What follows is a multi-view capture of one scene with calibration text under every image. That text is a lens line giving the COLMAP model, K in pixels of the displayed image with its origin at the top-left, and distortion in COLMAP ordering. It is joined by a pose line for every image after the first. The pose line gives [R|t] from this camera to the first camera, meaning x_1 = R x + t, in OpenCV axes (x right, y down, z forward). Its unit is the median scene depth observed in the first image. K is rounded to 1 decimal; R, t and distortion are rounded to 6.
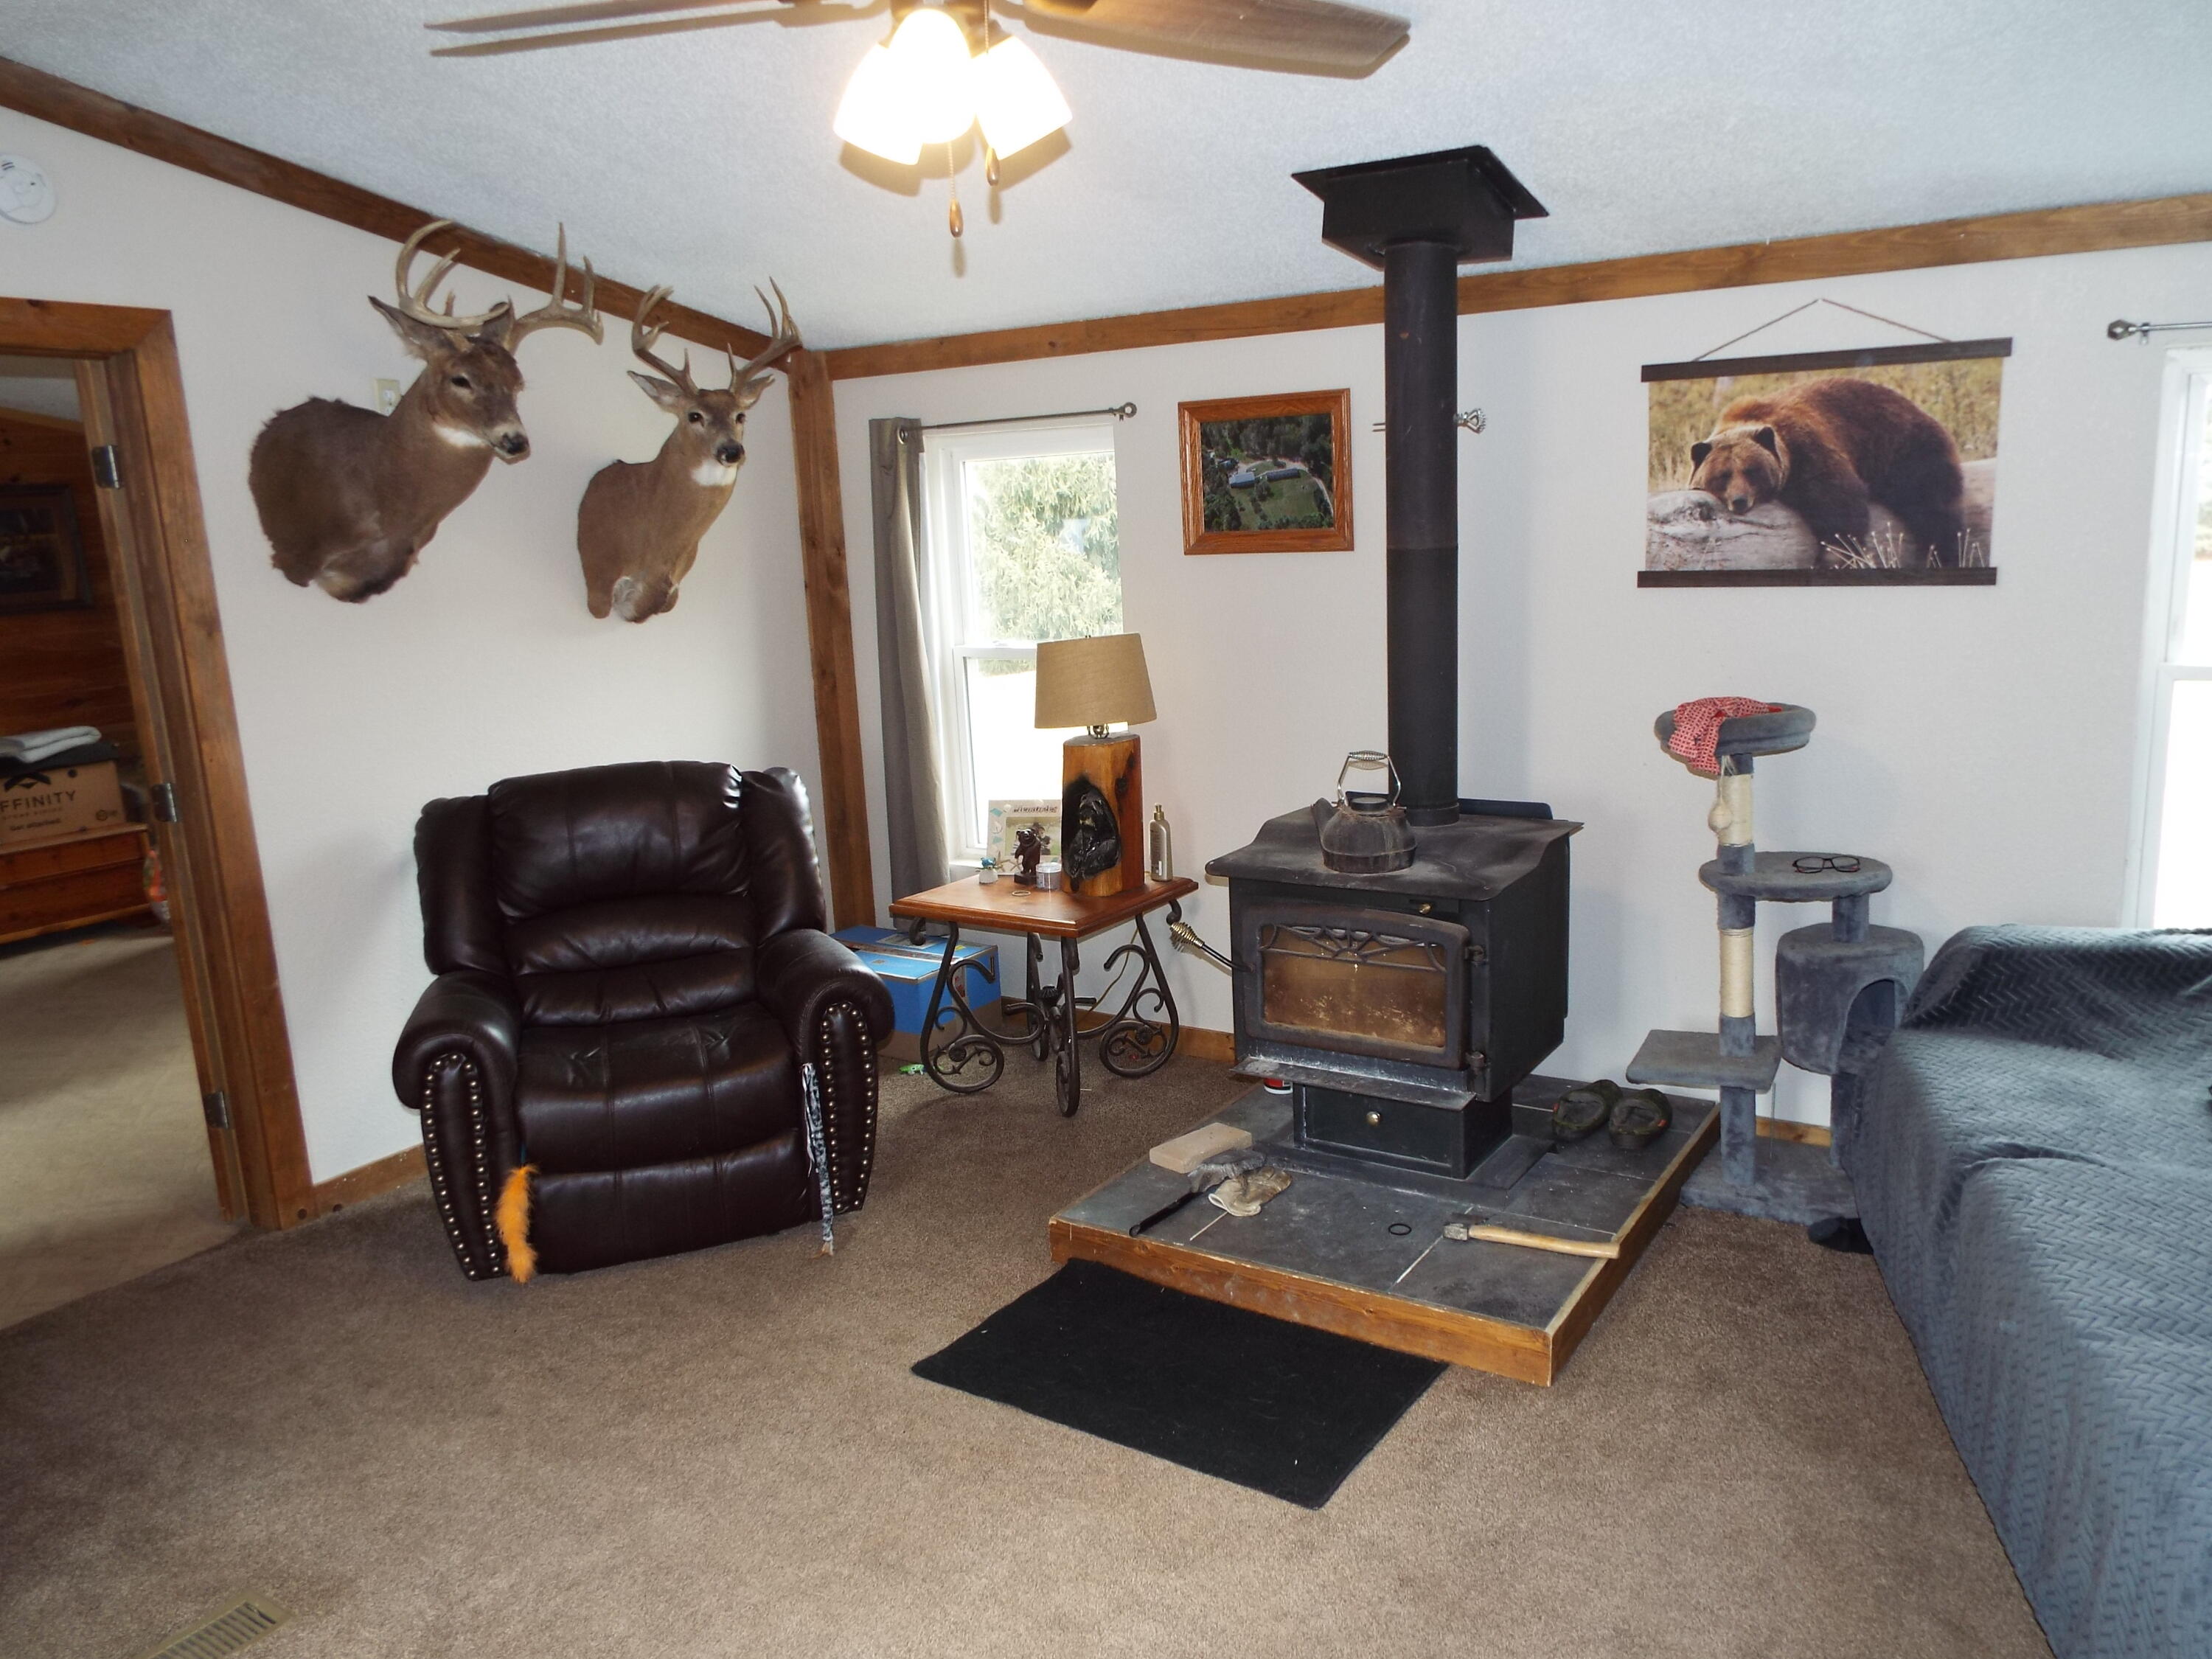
lens RADIAL K [[1613.7, 0, 1206.8], [0, 1613.7, 831.0], [0, 0, 1]] dist [-0.033672, 0.049526]
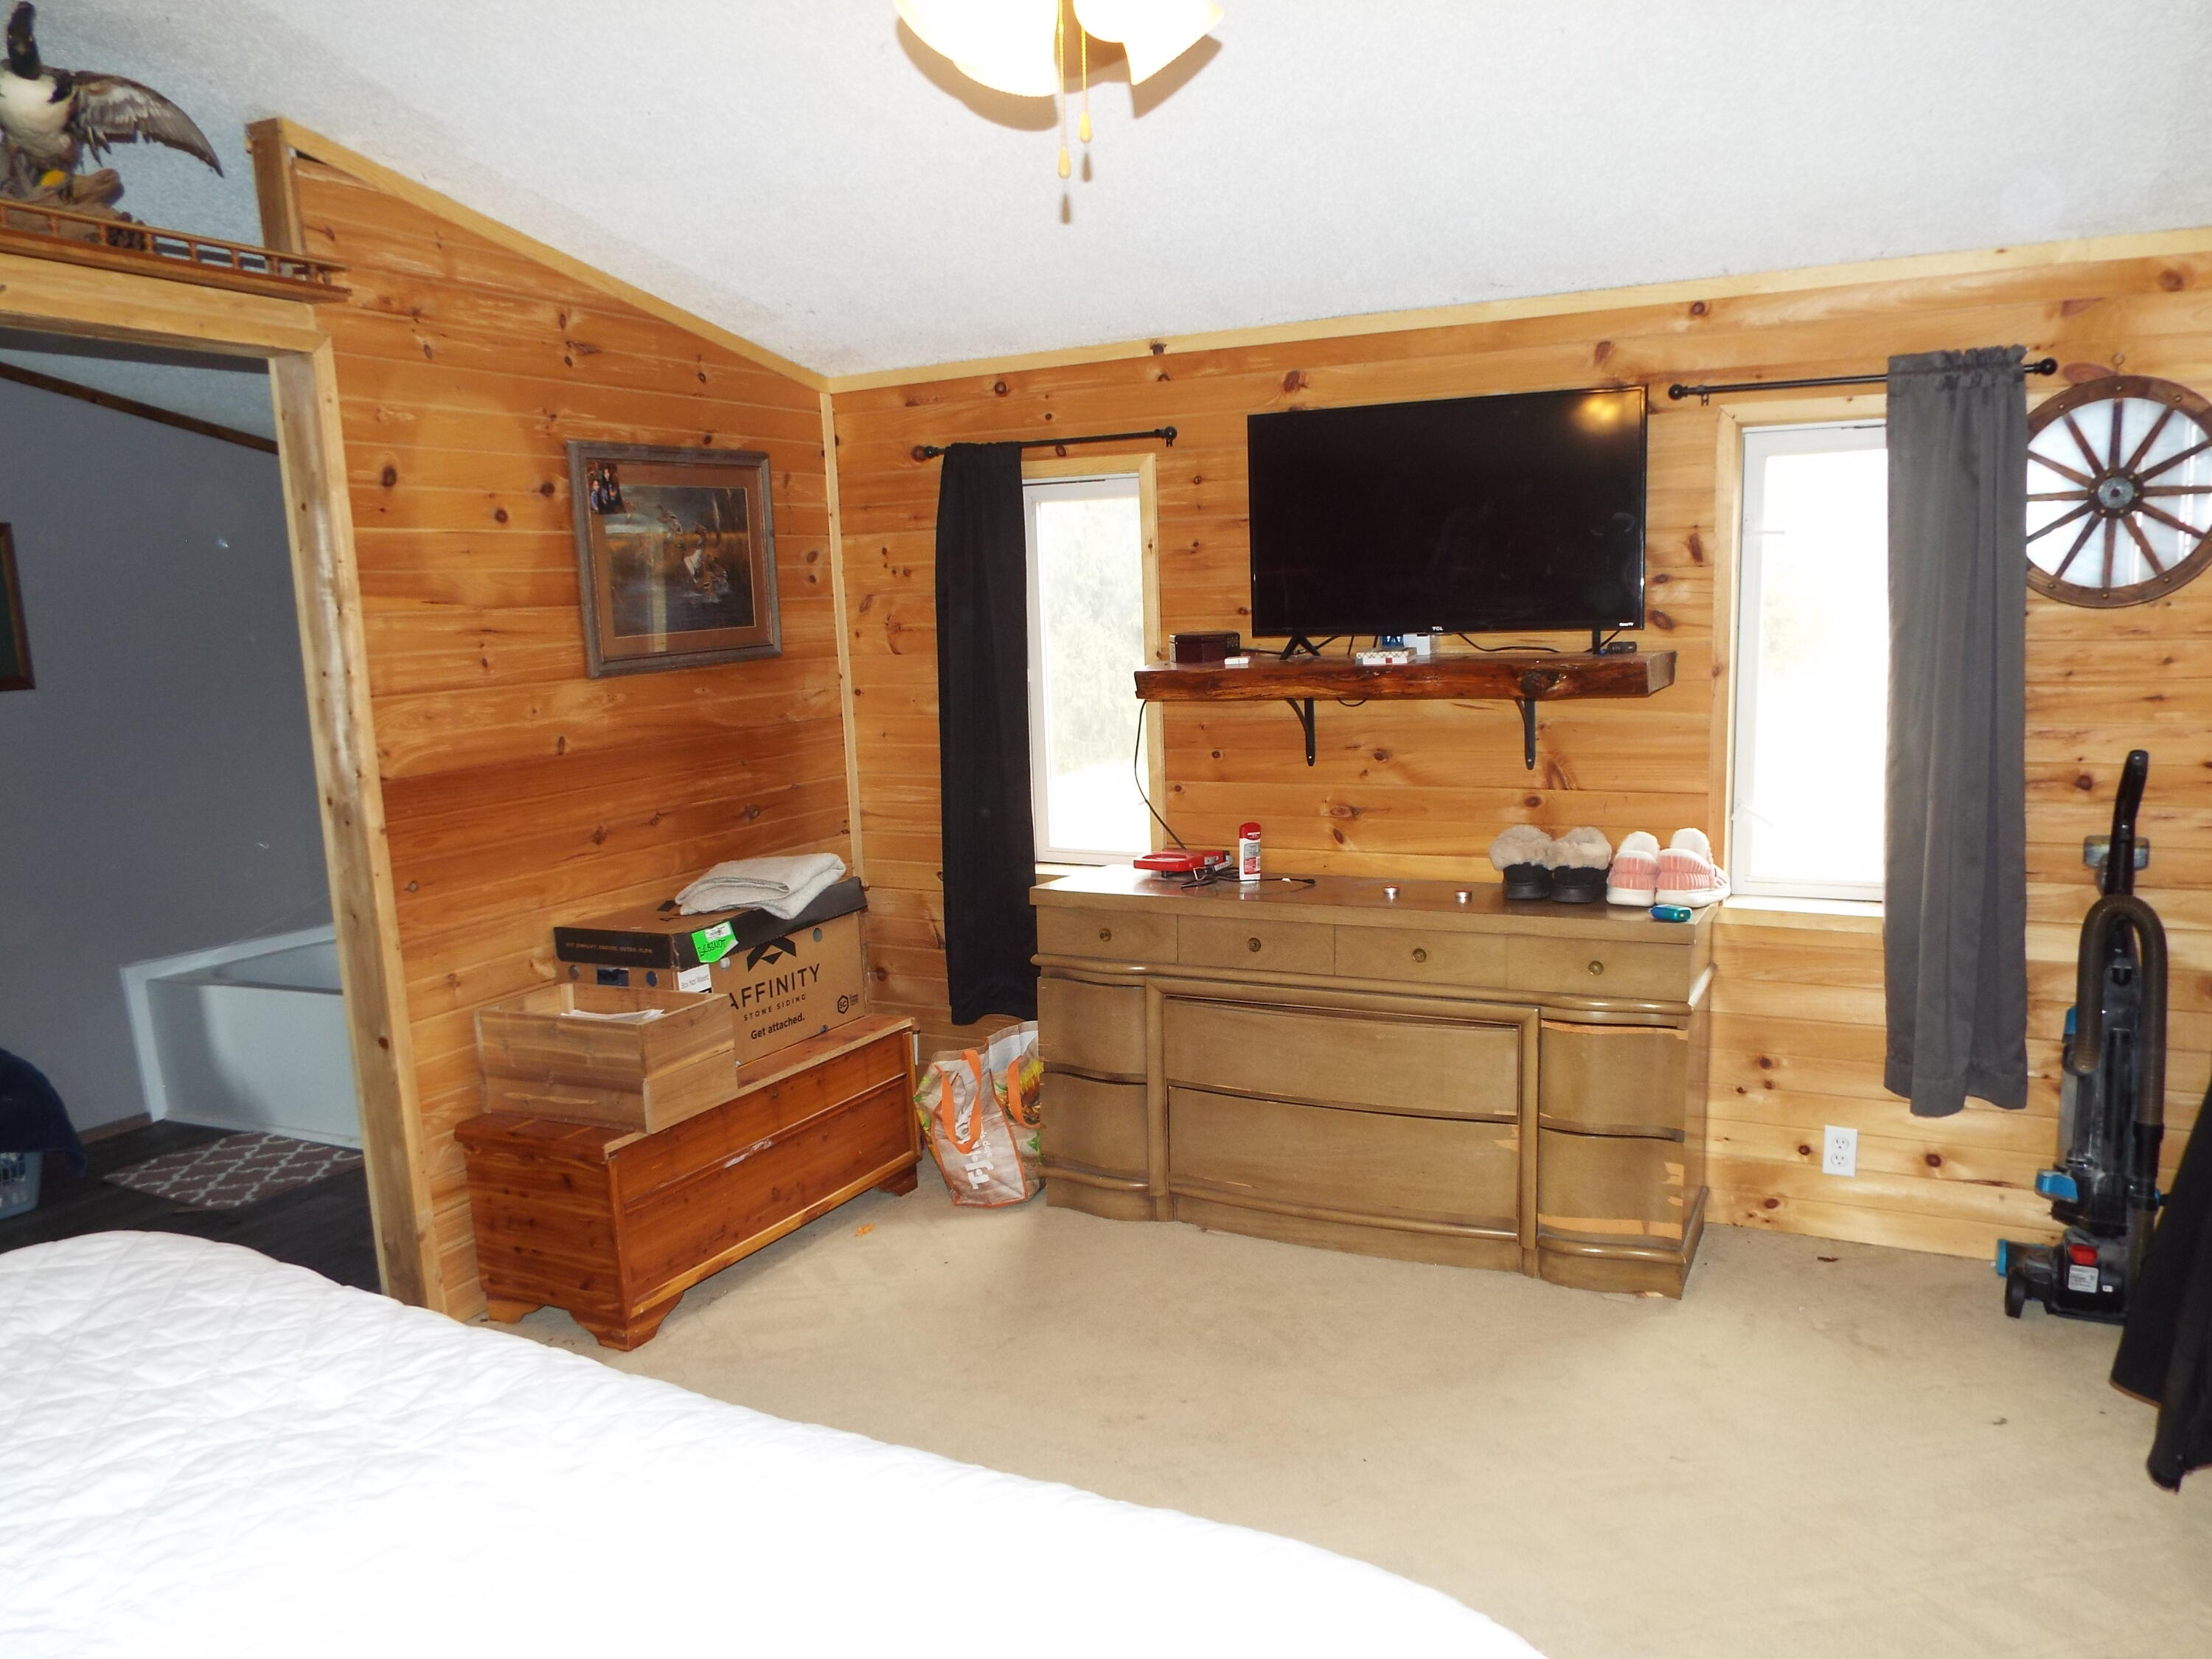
lens RADIAL K [[1625.1, 0, 1138.2], [0, 1625.1, 836.7], [0, 0, 1]] dist [0.007677, 0.007261]
pose [[0.997507, -0.004145, 0.070452, -1.040527], [0.008318, 0.998221, -0.059037, -0.058405], [-0.070082, 0.059476, 0.995767, 0.663989]]
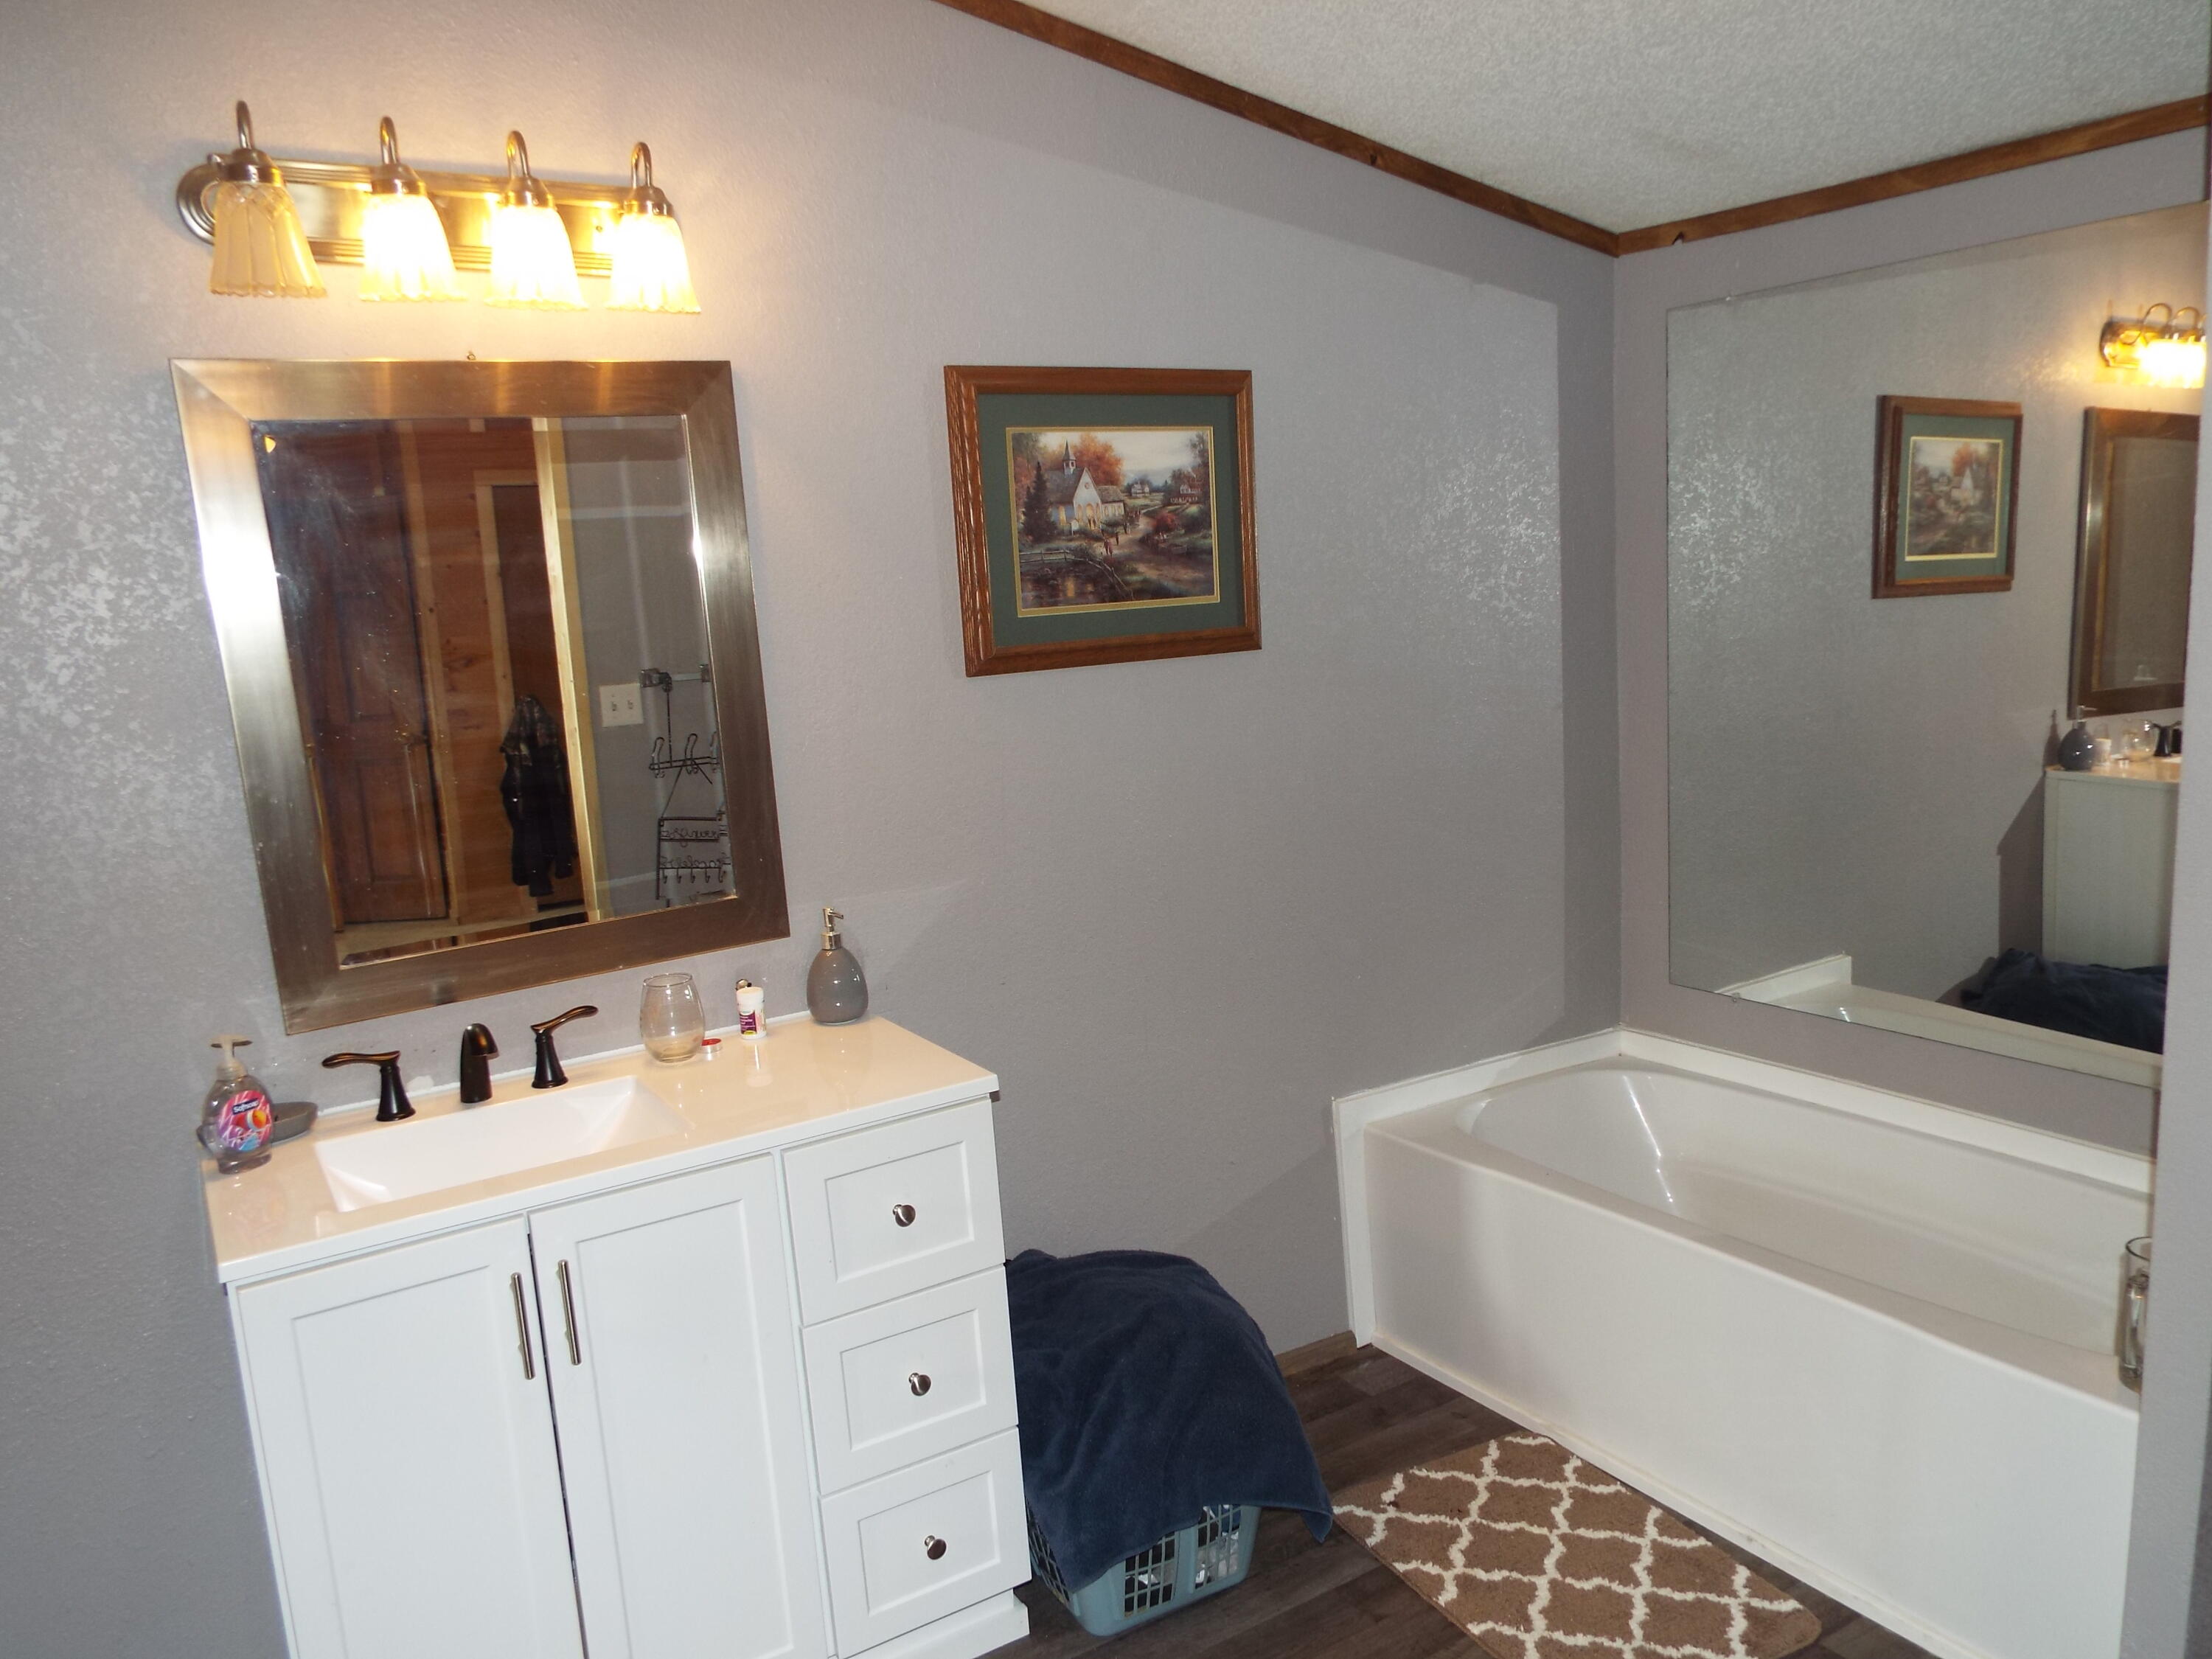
lens RADIAL K [[1571.7, 0, 1136.9], [0, 1571.7, 841.4], [0, 0, 1]] dist [-0.018254, 0.001381]
pose [[0.888772, 0.069633, -0.453030, -1.495421], [-0.072996, 0.997281, 0.010082, -0.167219], [0.452500, 0.024109, 0.891438, 1.272149]]
